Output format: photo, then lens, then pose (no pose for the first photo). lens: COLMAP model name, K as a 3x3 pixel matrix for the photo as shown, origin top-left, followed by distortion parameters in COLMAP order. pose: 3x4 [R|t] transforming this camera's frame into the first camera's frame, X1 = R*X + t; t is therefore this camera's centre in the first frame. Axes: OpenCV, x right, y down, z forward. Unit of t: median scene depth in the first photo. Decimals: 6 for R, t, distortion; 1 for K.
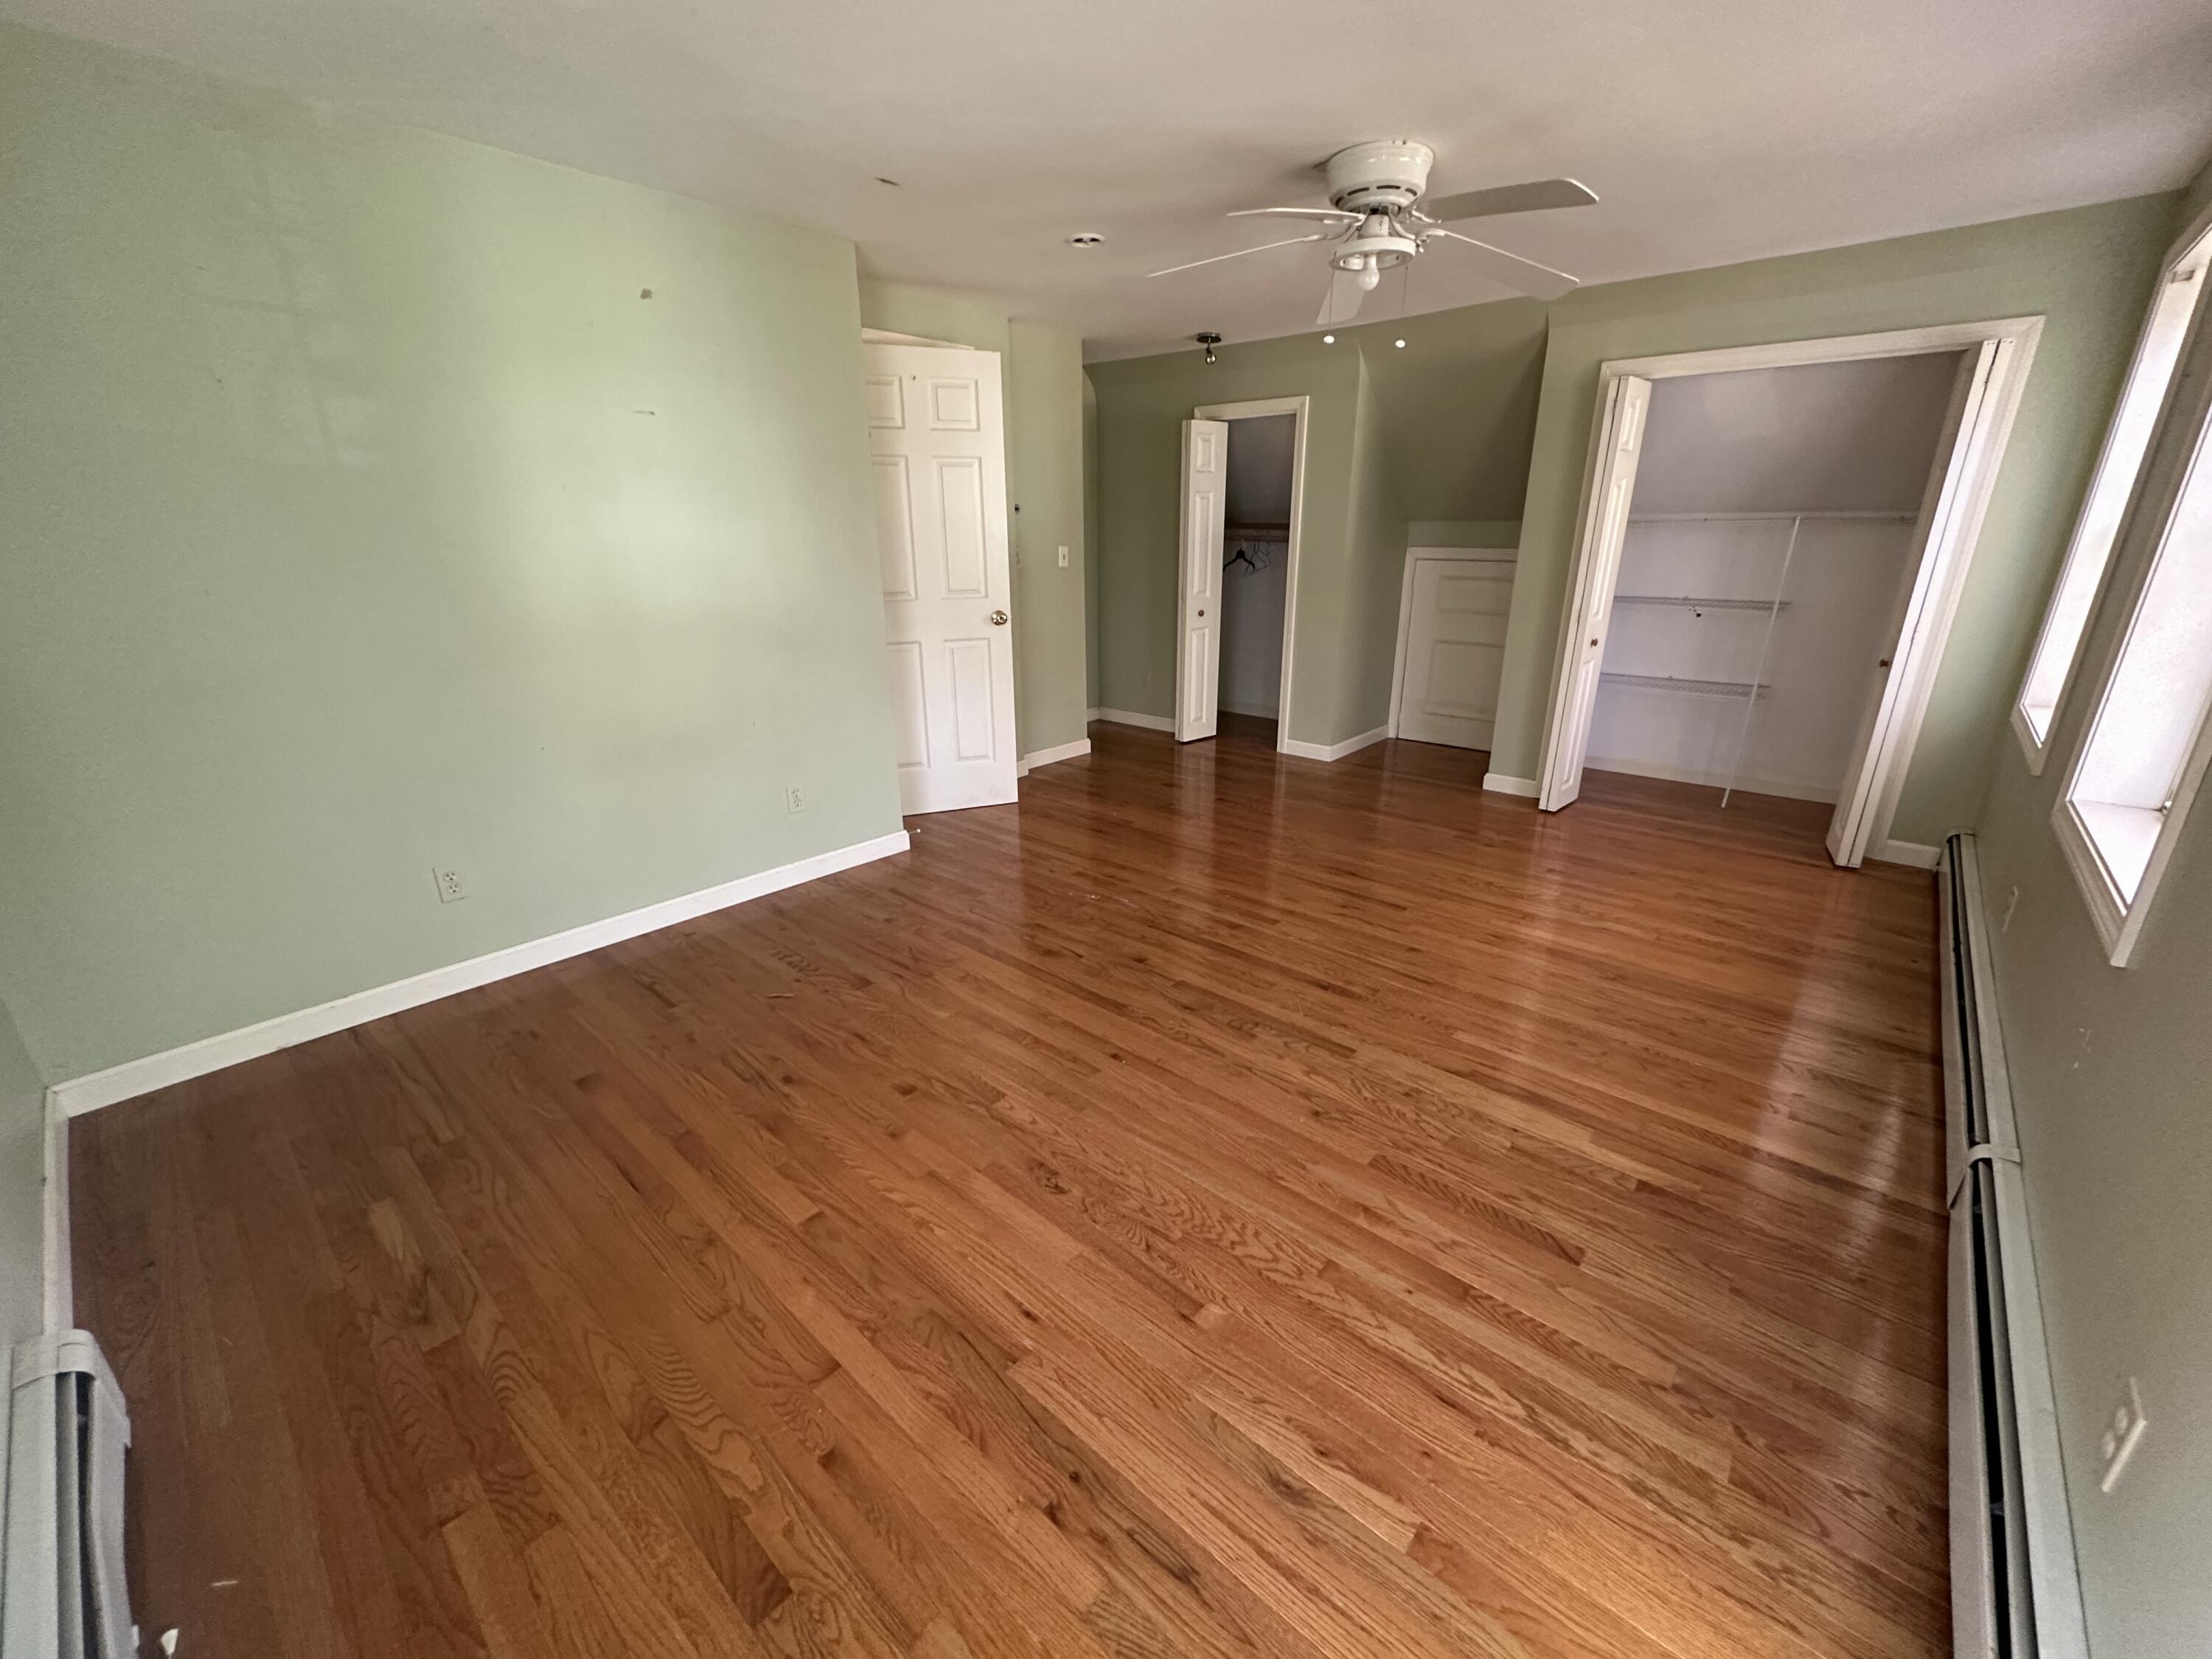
lens RADIAL K [[877.4, 0, 1106.0], [0, 877.4, 829.5], [0, 0, 1]] dist [0.000258, 0.000160]
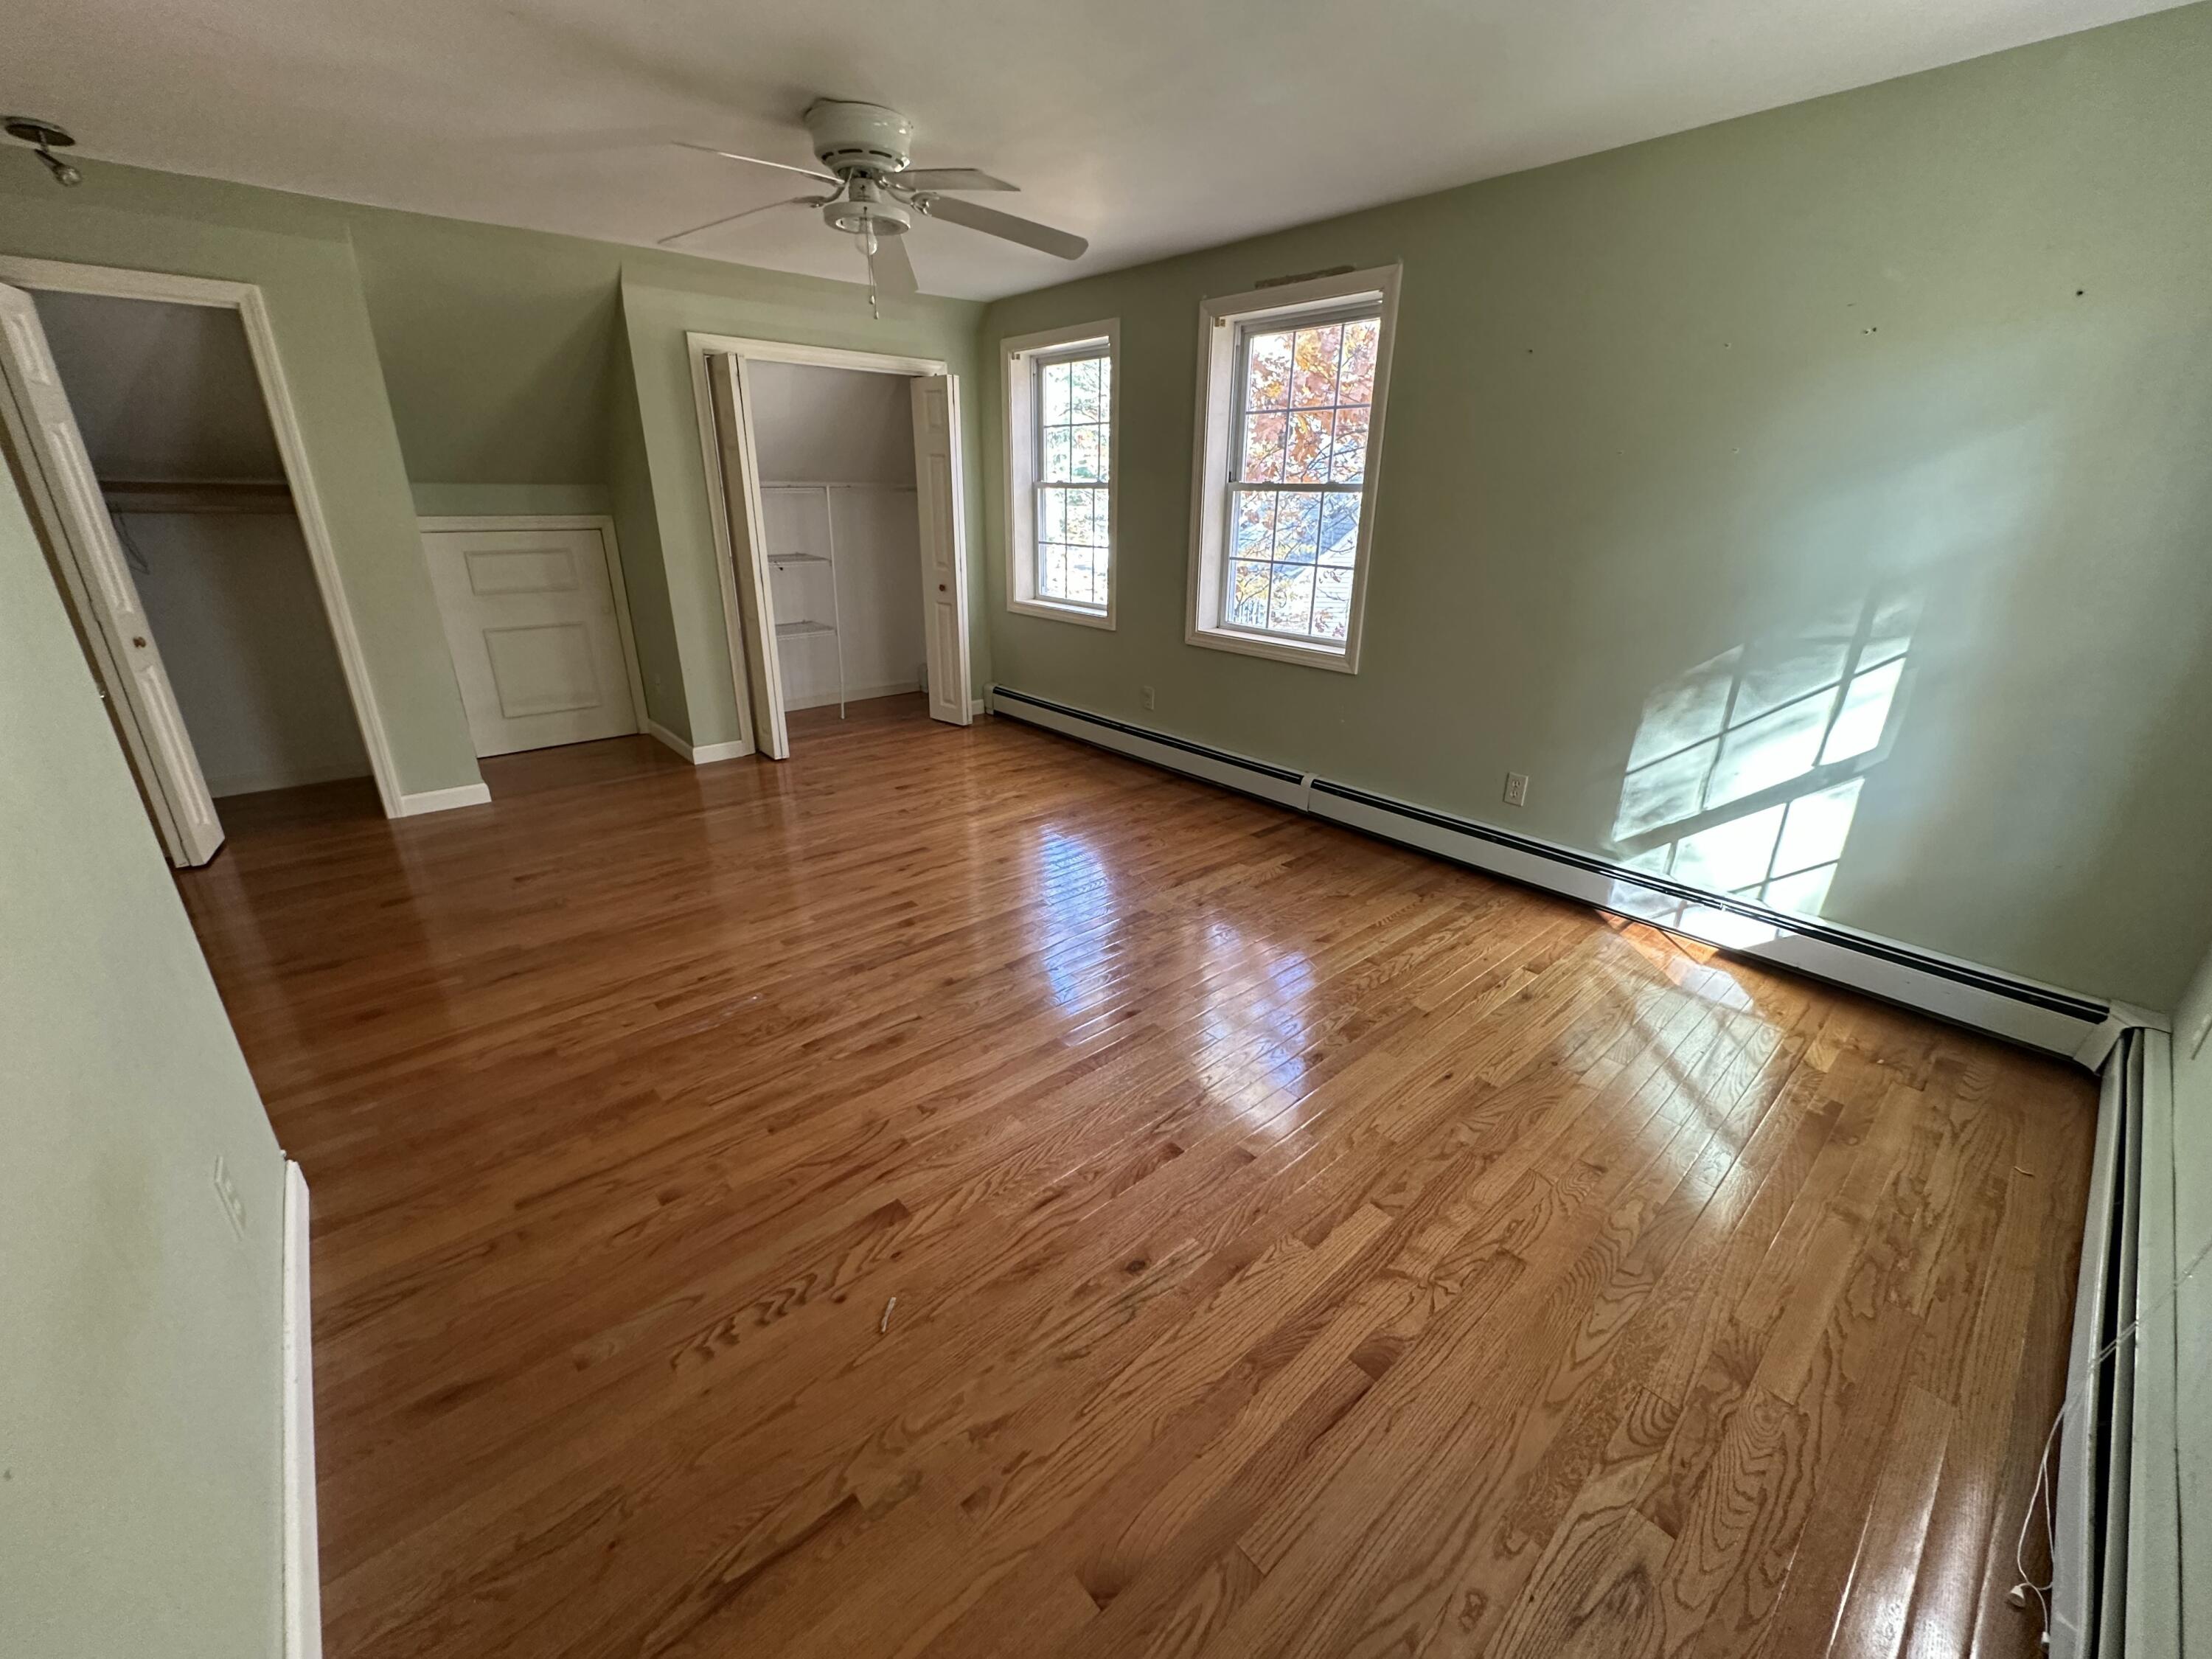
lens RADIAL K [[877.4, 0, 1106.0], [0, 877.4, 829.5], [0, 0, 1]] dist [0.000258, 0.000160]
pose [[0.127474, -0.351399, 0.927507, -0.674760], [0.313382, 0.901501, 0.298476, -0.197804], [-0.941032, 0.252616, 0.225040, 0.566067]]
